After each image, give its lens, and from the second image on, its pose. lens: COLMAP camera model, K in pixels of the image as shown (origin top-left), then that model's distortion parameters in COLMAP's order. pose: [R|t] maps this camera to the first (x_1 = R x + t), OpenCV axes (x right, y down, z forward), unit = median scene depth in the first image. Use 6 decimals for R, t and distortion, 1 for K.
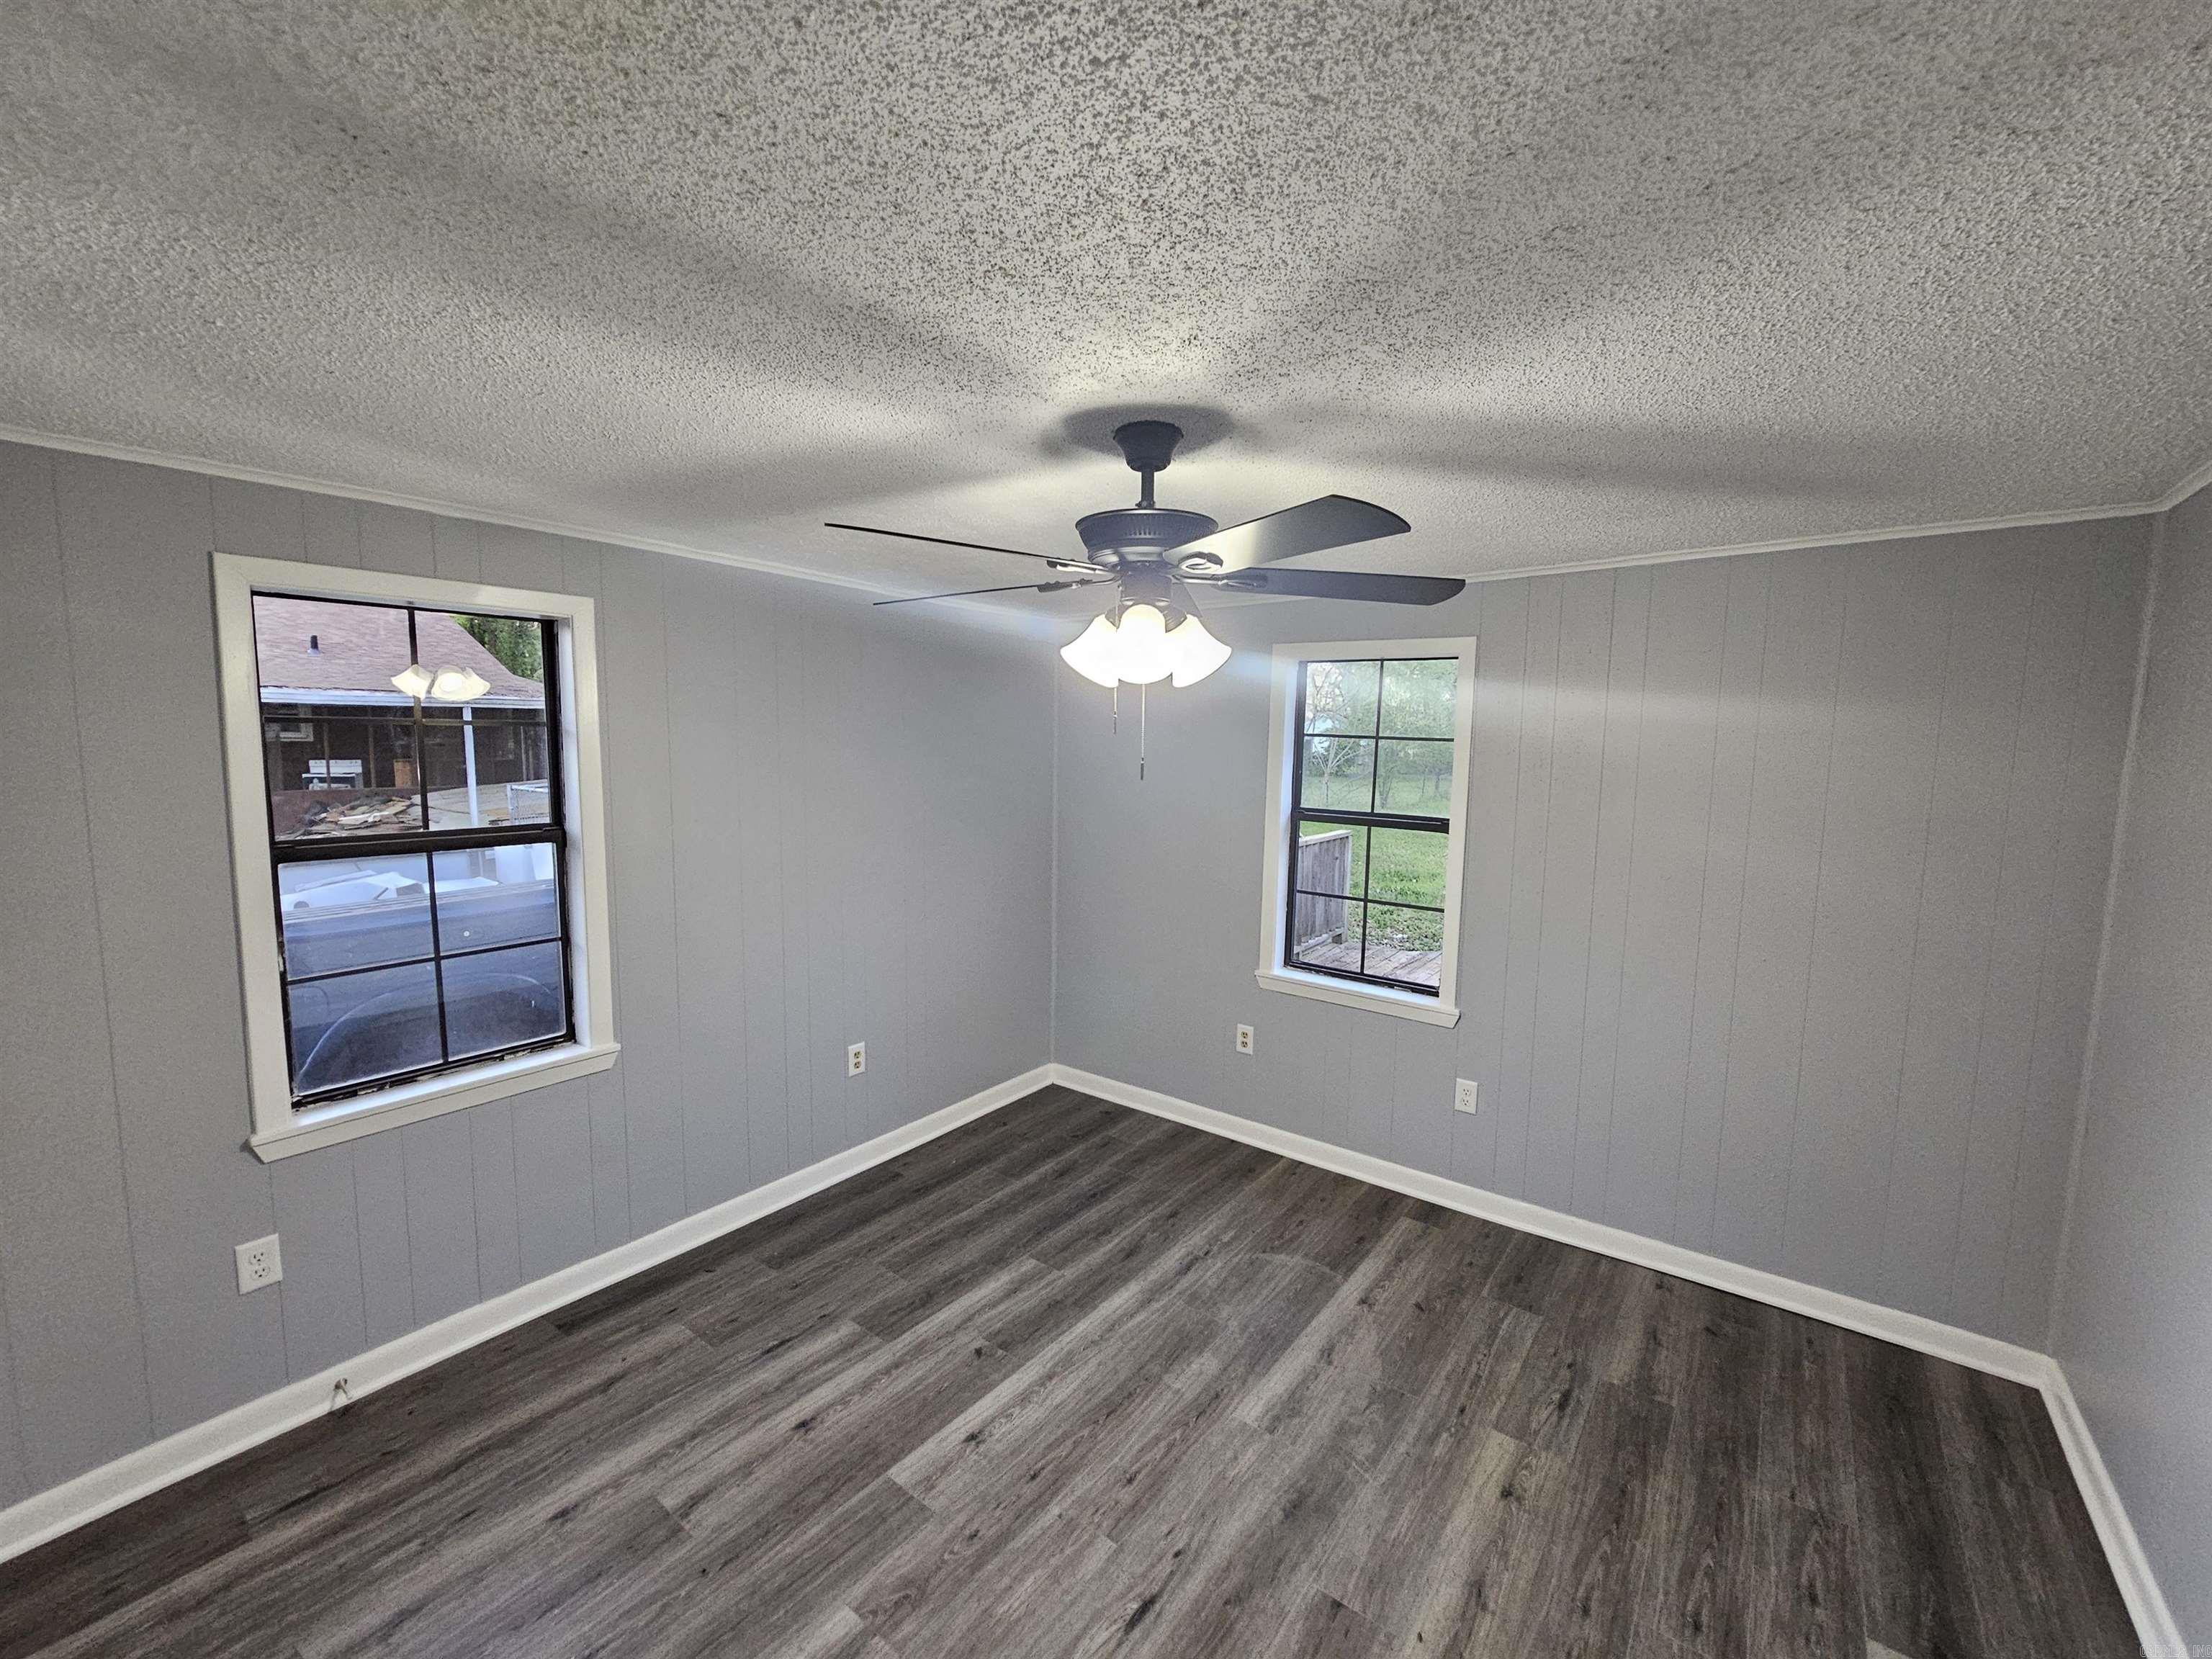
lens RADIAL K [[907.2, 0, 1119.0], [0, 907.2, 835.0], [0, 0, 1]] dist [-0.002264, 0.000461]
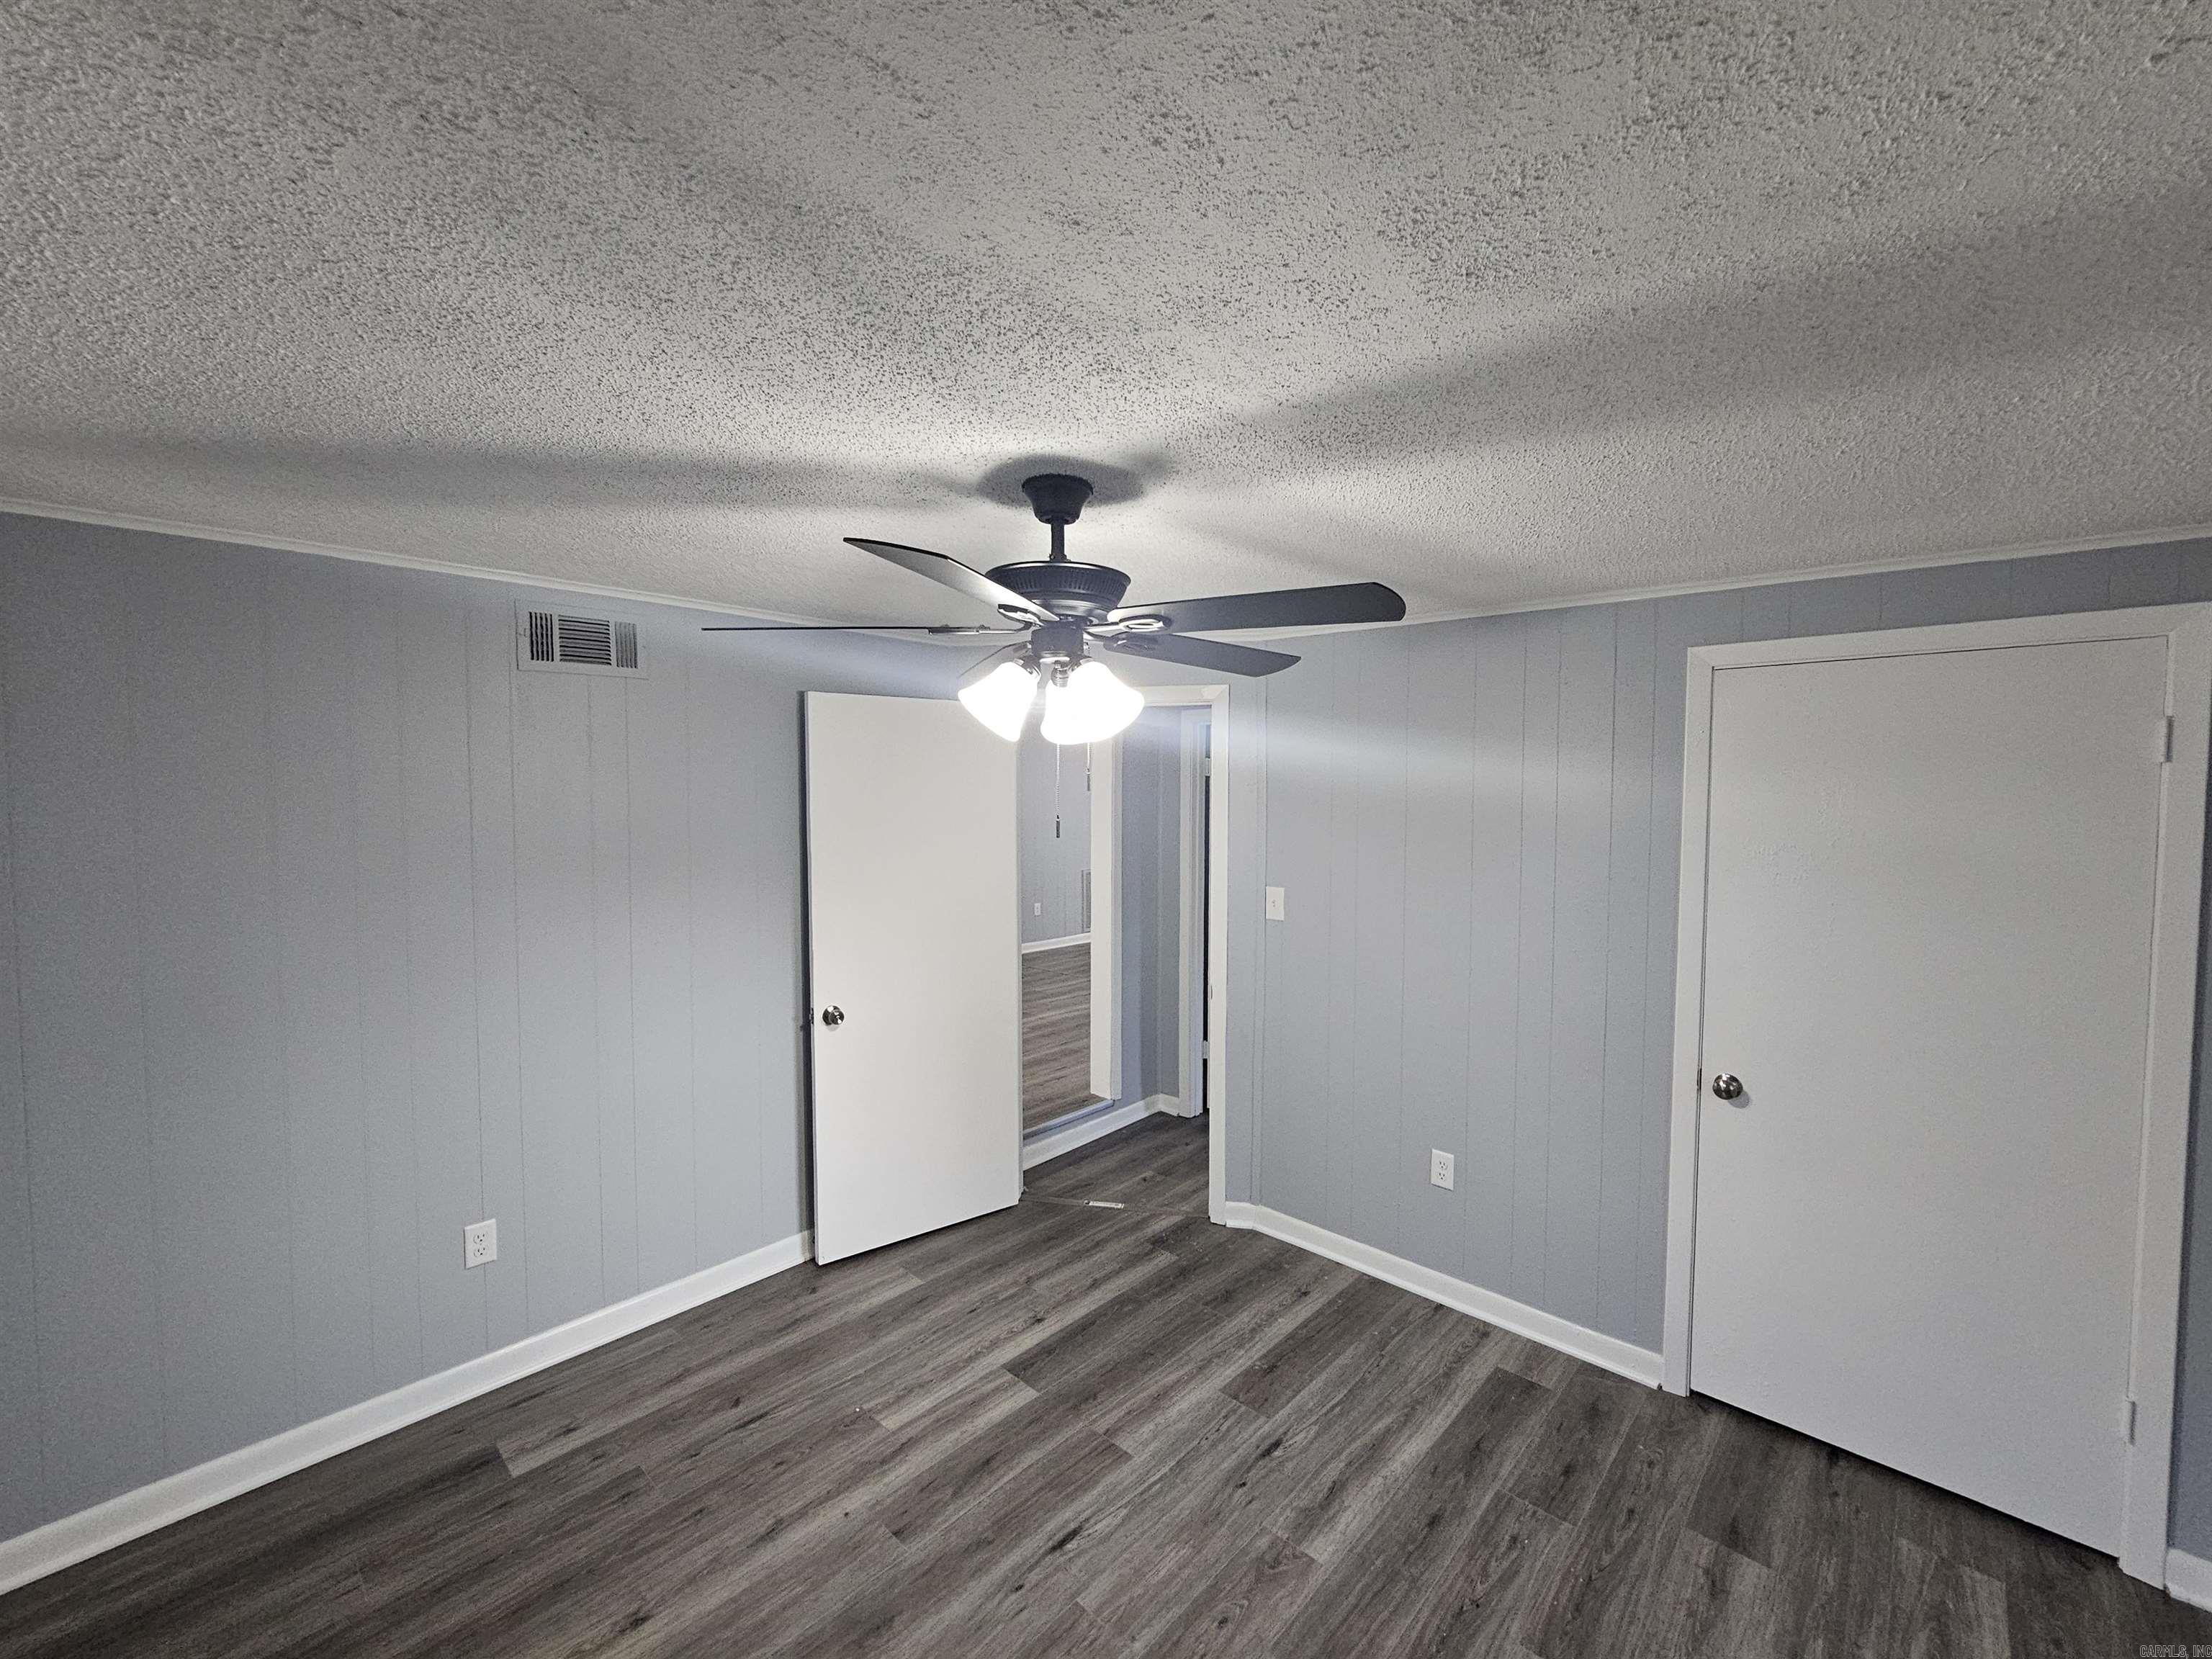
lens RADIAL K [[907.2, 0, 1119.0], [0, 907.2, 835.0], [0, 0, 1]] dist [-0.002264, 0.000461]
pose [[-0.994642, -0.023960, 0.100561, -0.109860], [-0.007742, 0.987302, 0.158666, -0.176735], [-0.103086, 0.157038, -0.982198, 1.568492]]
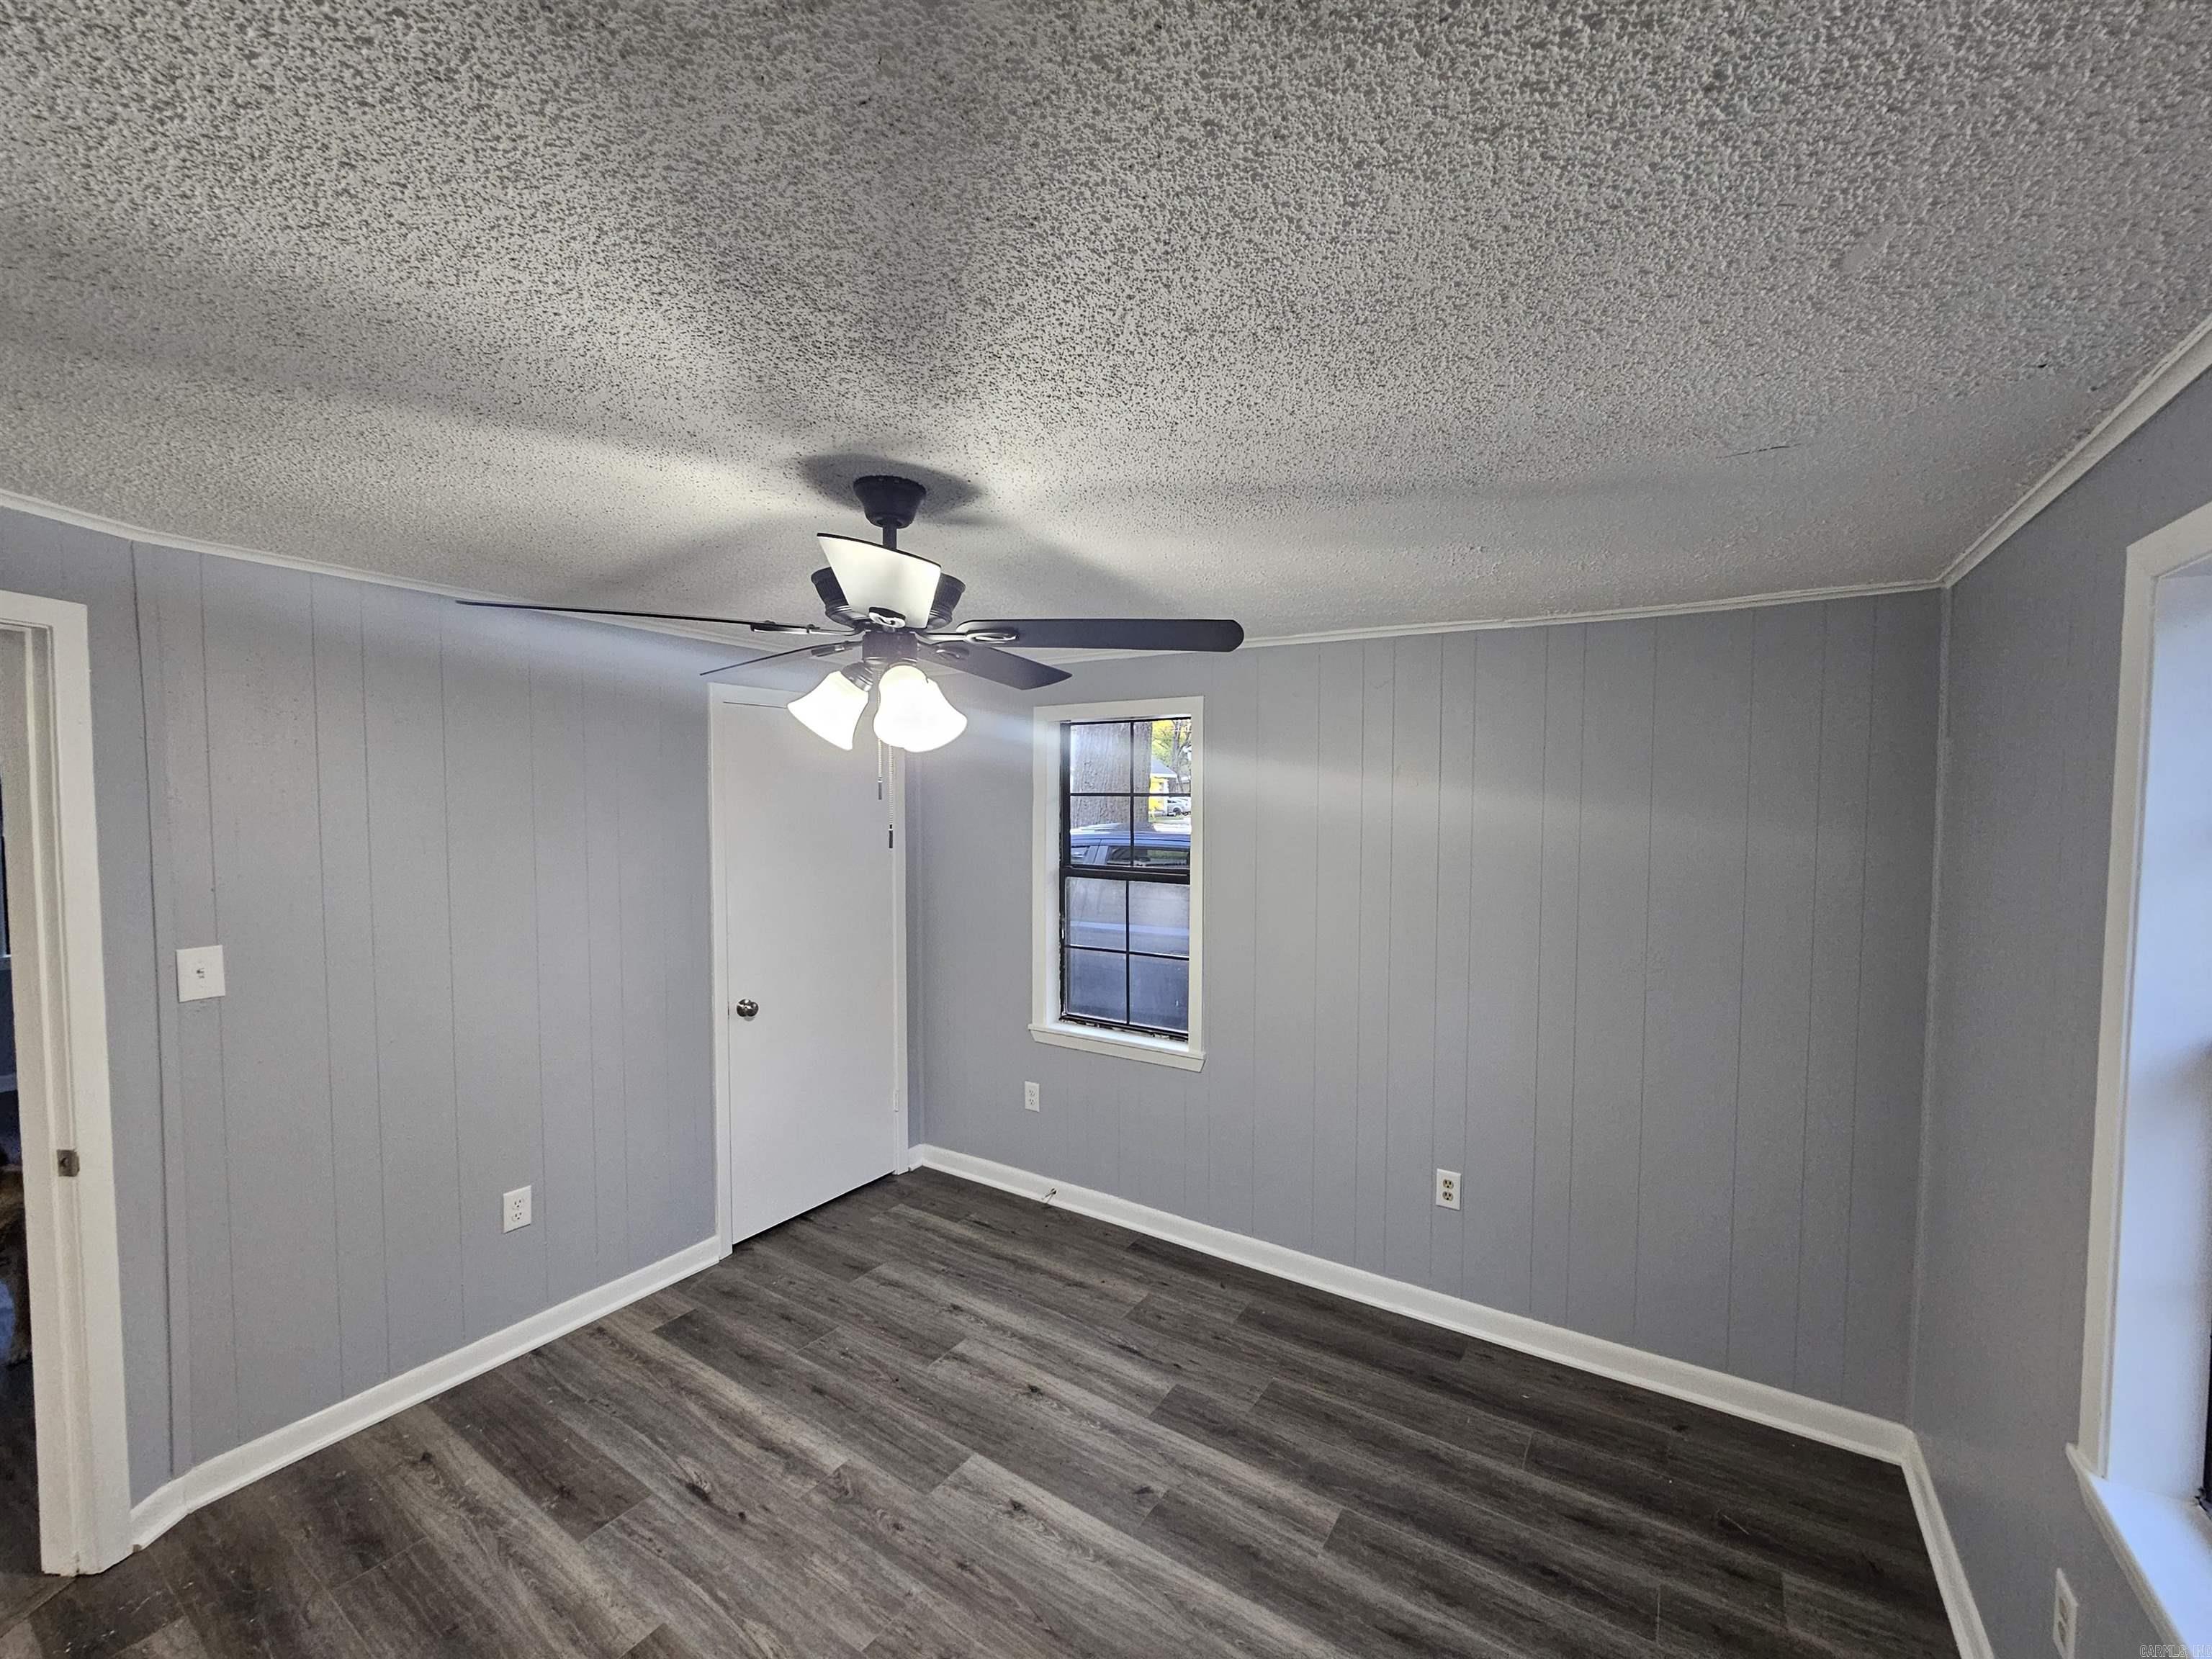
lens RADIAL K [[907.2, 0, 1119.0], [0, 907.2, 835.0], [0, 0, 1]] dist [-0.002264, 0.000461]
pose [[0.070046, 0.034518, -0.996946, 0.792426], [-0.110147, 0.993558, 0.026662, -0.101165], [0.991444, 0.107943, 0.073397, 0.940236]]
